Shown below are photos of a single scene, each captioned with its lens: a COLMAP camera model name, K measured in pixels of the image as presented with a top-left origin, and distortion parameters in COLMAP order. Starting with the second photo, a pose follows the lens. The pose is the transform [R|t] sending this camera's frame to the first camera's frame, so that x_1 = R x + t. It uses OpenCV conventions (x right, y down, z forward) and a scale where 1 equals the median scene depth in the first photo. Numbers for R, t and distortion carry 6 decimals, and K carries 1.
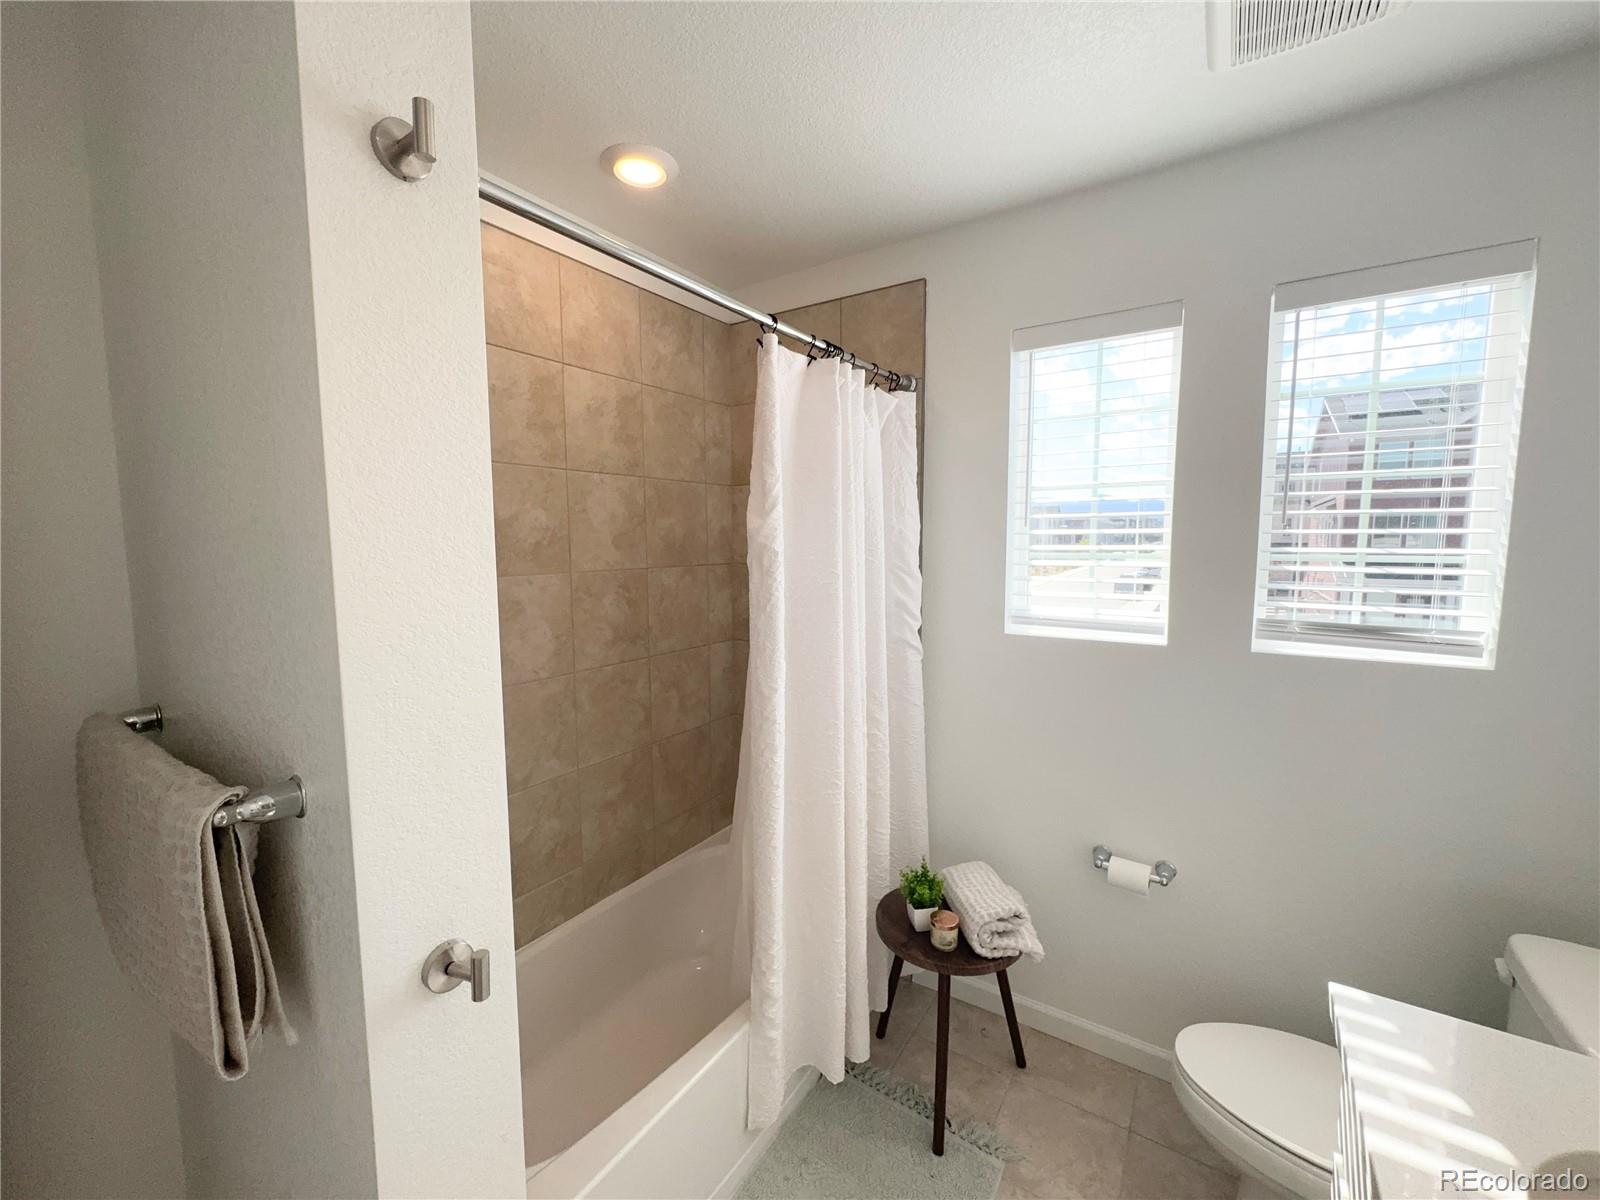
lens RADIAL K [[648.7, 0, 800.0], [0, 648.7, 600.0], [0, 0, 1]] dist [0.001267, 0.000085]
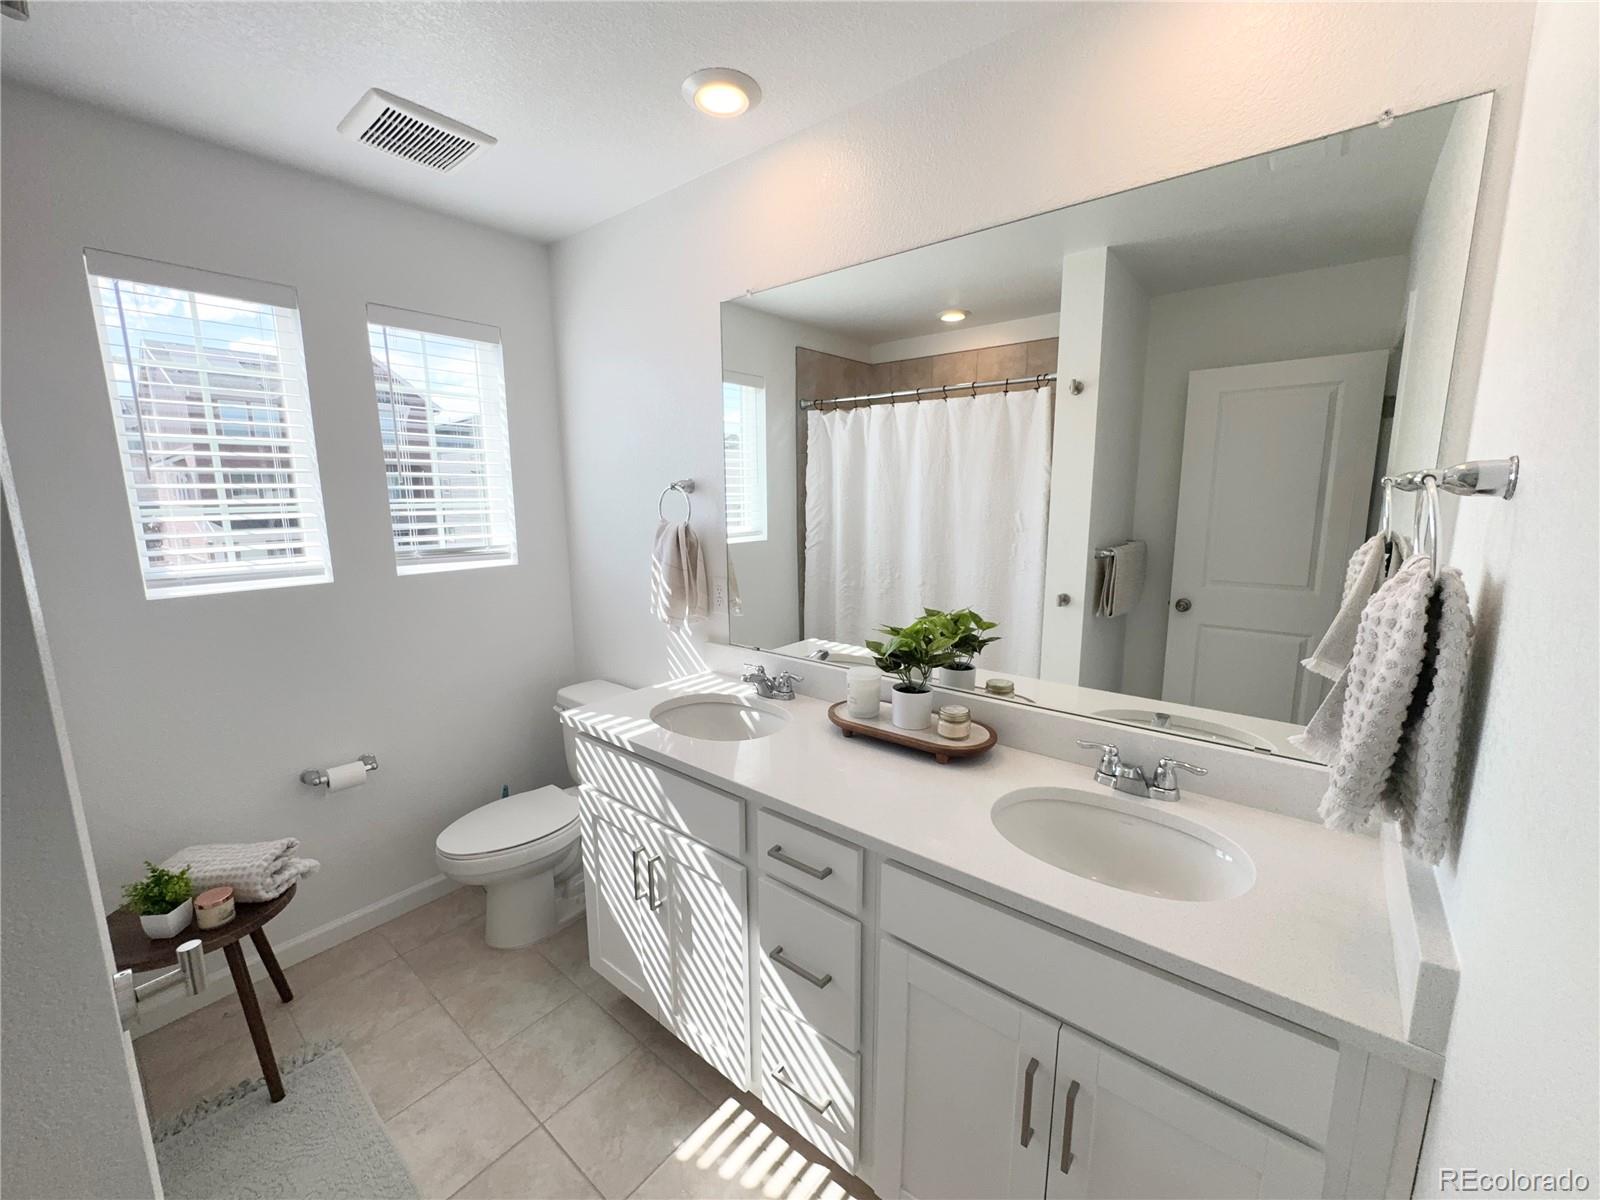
lens RADIAL K [[641.5, 0, 800.0], [0, 641.5, 600.0], [0, 0, 1]] dist [-0.000996, -0.000344]
pose [[0.103899, -0.162396, 0.981240, -0.540805], [0.100374, 0.983255, 0.152101, 0.009400], [-0.989510, 0.082688, 0.118460, 0.006308]]
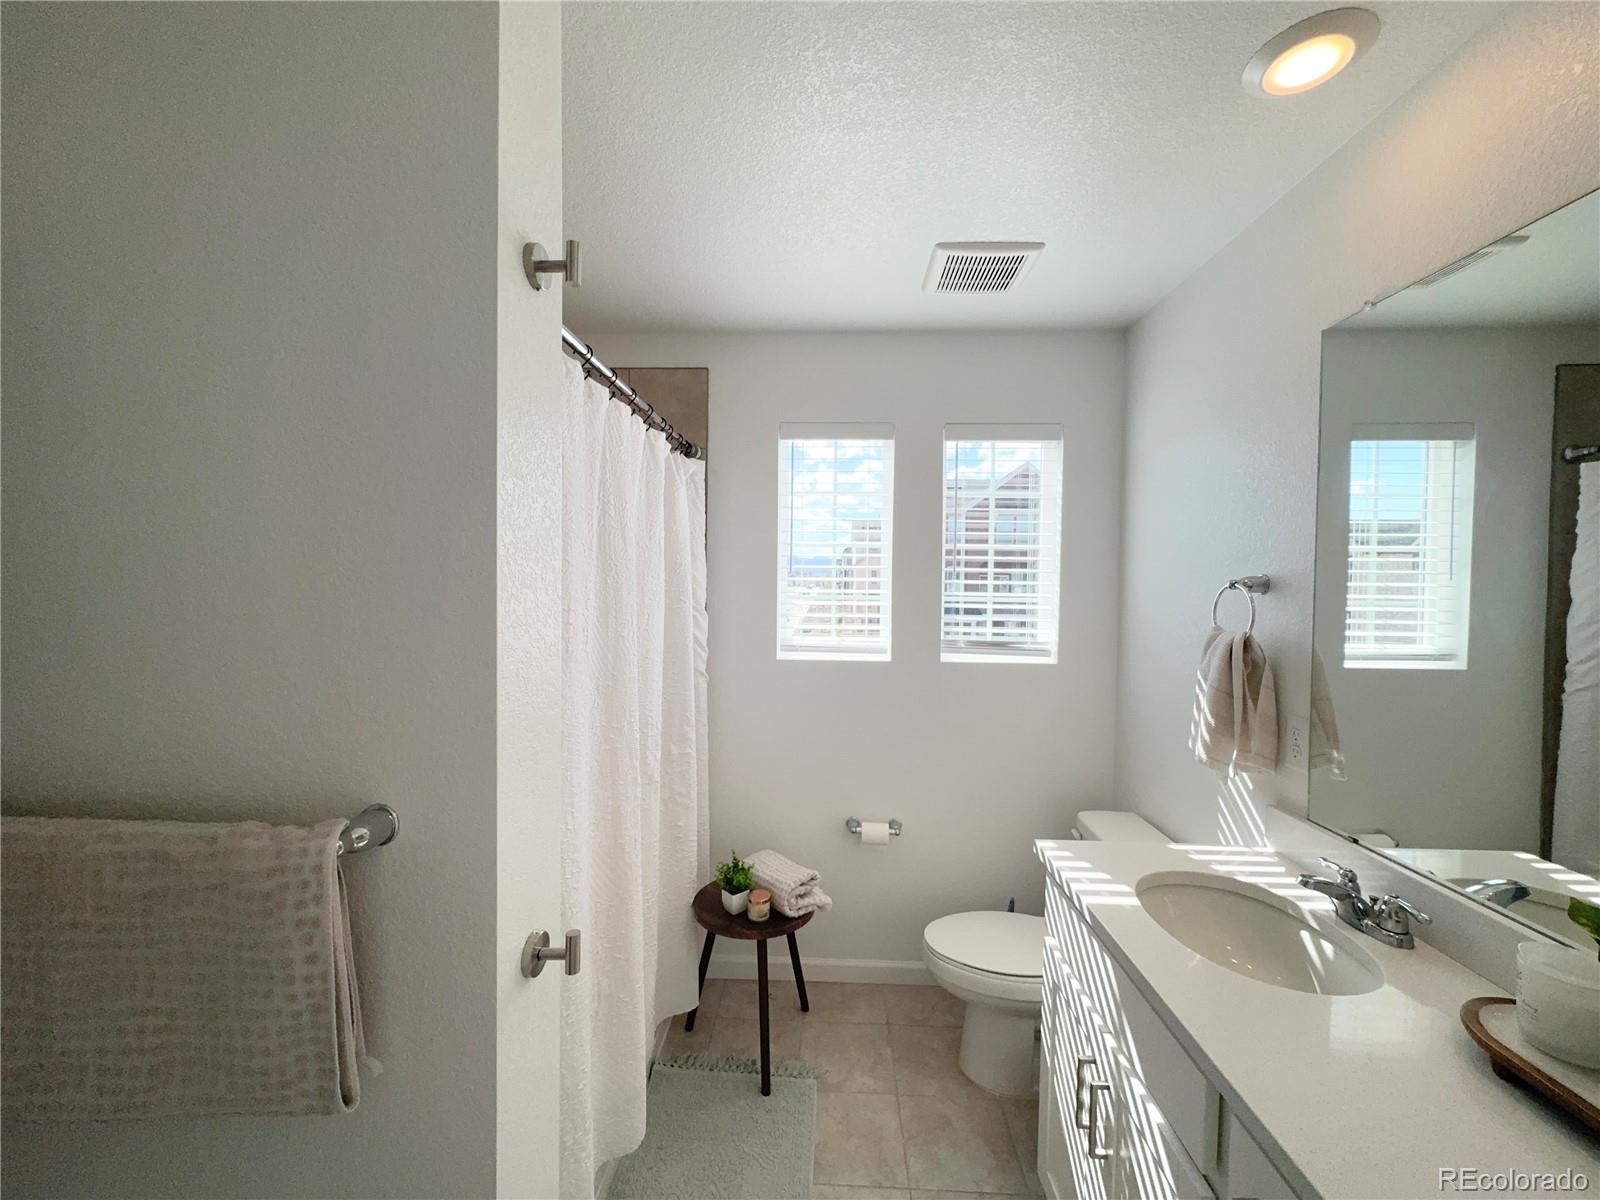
lens RADIAL K [[641.5, 0, 800.0], [0, 641.5, 600.0], [0, 0, 1]] dist [-0.000996, -0.000344]
pose [[0.859094, 0.002871, 0.511810, -0.327680], [0.031989, 0.997728, -0.059291, 0.014993], [-0.510817, 0.067308, 0.857050, -0.100838]]
